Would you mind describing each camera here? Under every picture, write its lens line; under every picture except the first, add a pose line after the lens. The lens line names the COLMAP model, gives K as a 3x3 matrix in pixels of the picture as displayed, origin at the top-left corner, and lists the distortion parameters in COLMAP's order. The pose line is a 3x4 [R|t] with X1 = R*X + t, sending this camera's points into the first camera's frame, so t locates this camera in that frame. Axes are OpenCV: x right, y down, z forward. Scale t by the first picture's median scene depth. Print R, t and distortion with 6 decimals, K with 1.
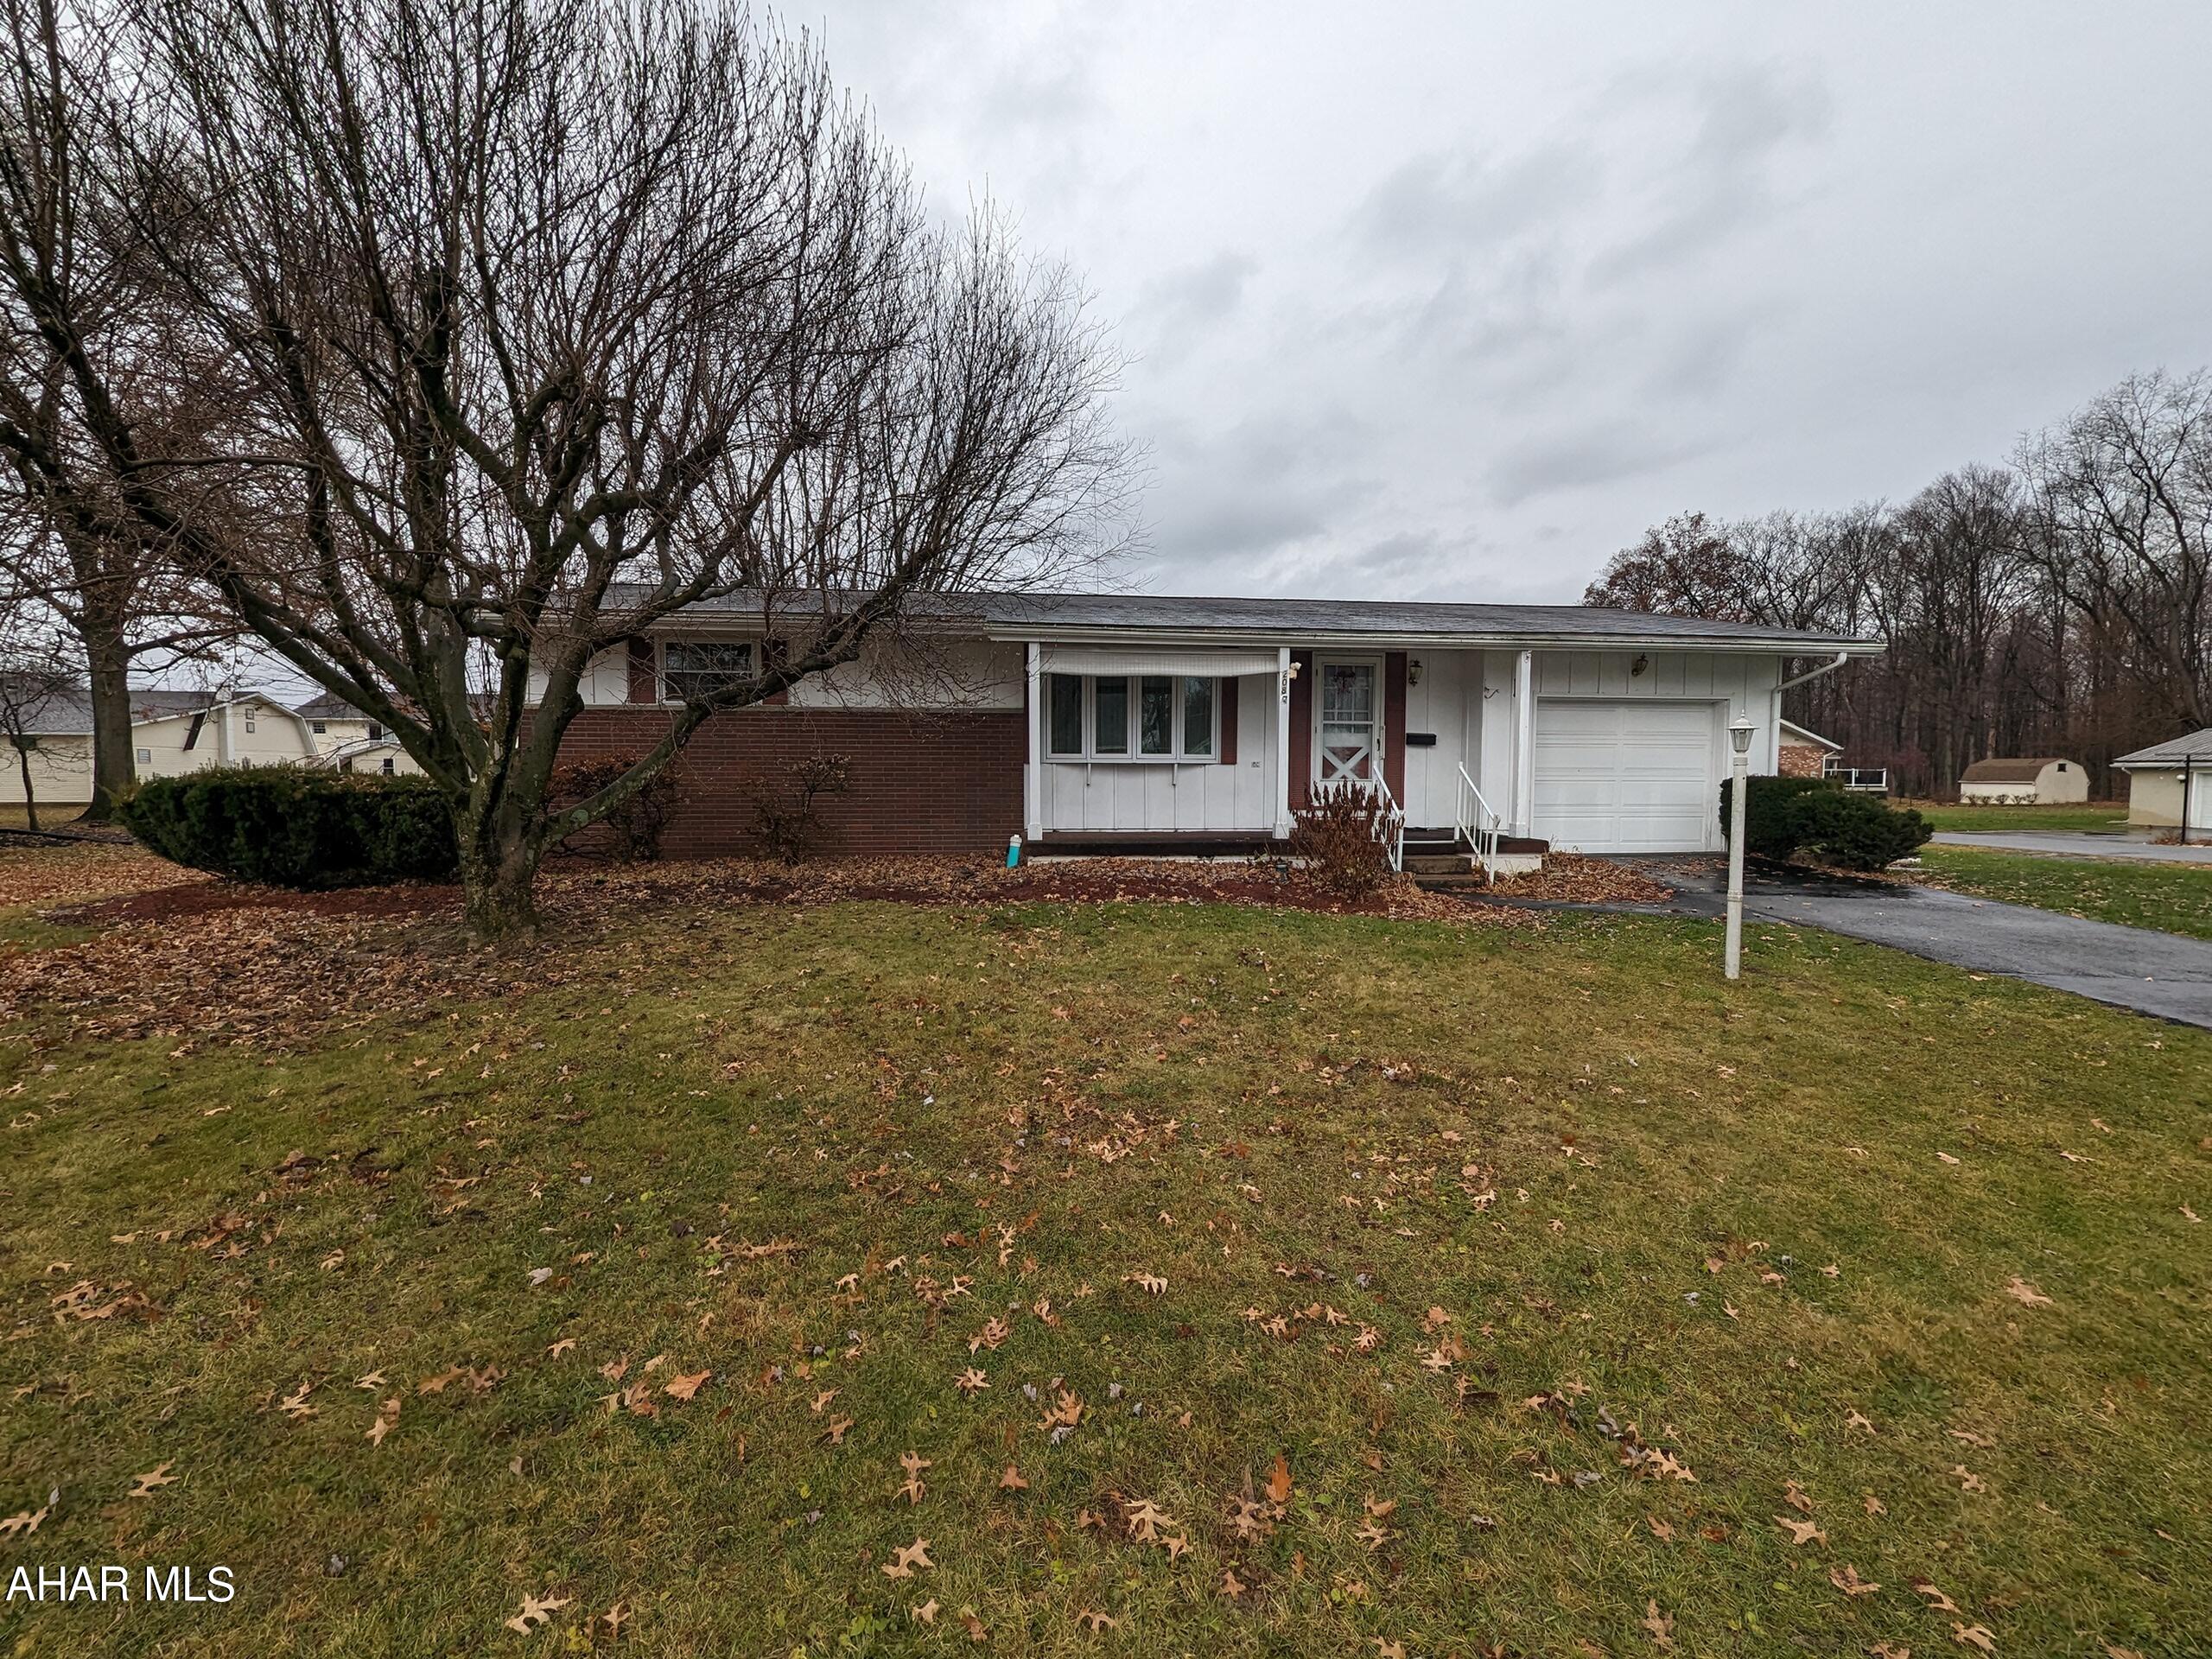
lens RADIAL K [[901.6, 0, 1106.0], [0, 901.6, 829.5], [0, 0, 1]] dist [-0.000211, -0.000827]
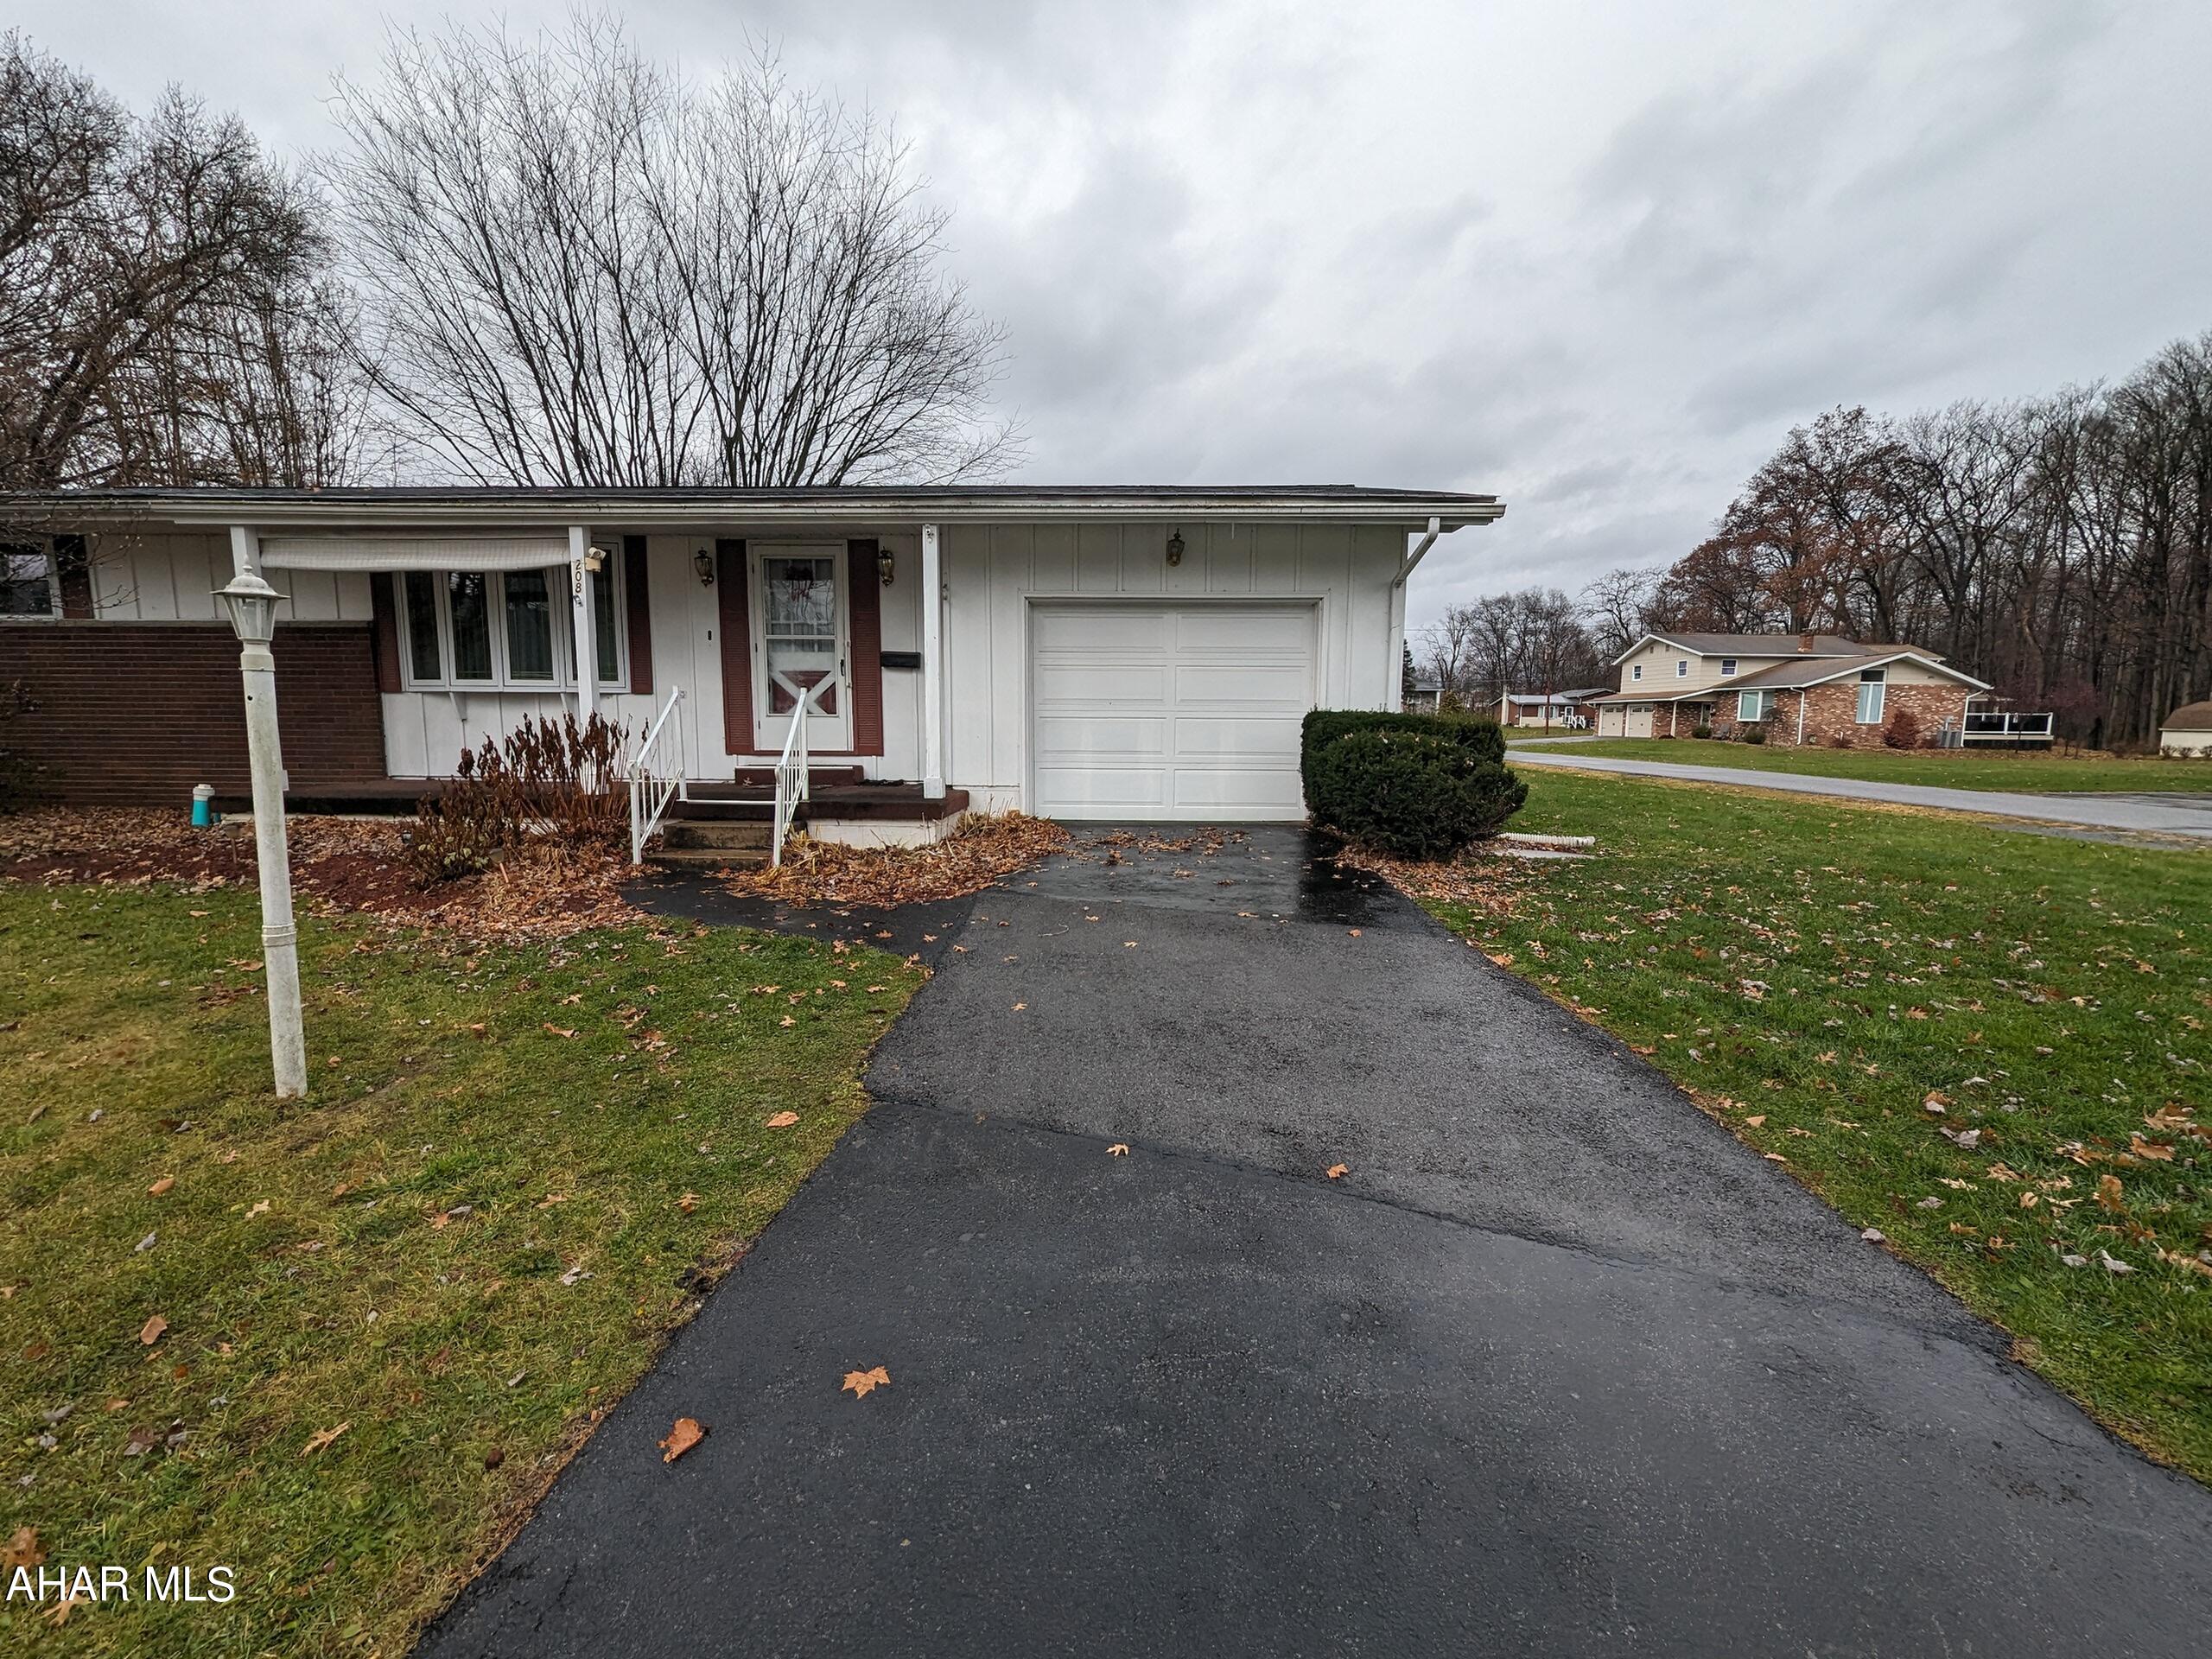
lens RADIAL K [[901.6, 0, 1106.0], [0, 901.6, 829.5], [0, 0, 1]] dist [-0.000211, -0.000827]
pose [[0.989863, 0.021364, -0.140406, 0.619970], [-0.012590, 0.997929, 0.063085, -0.010731], [0.141463, -0.060678, 0.988082, 0.291587]]
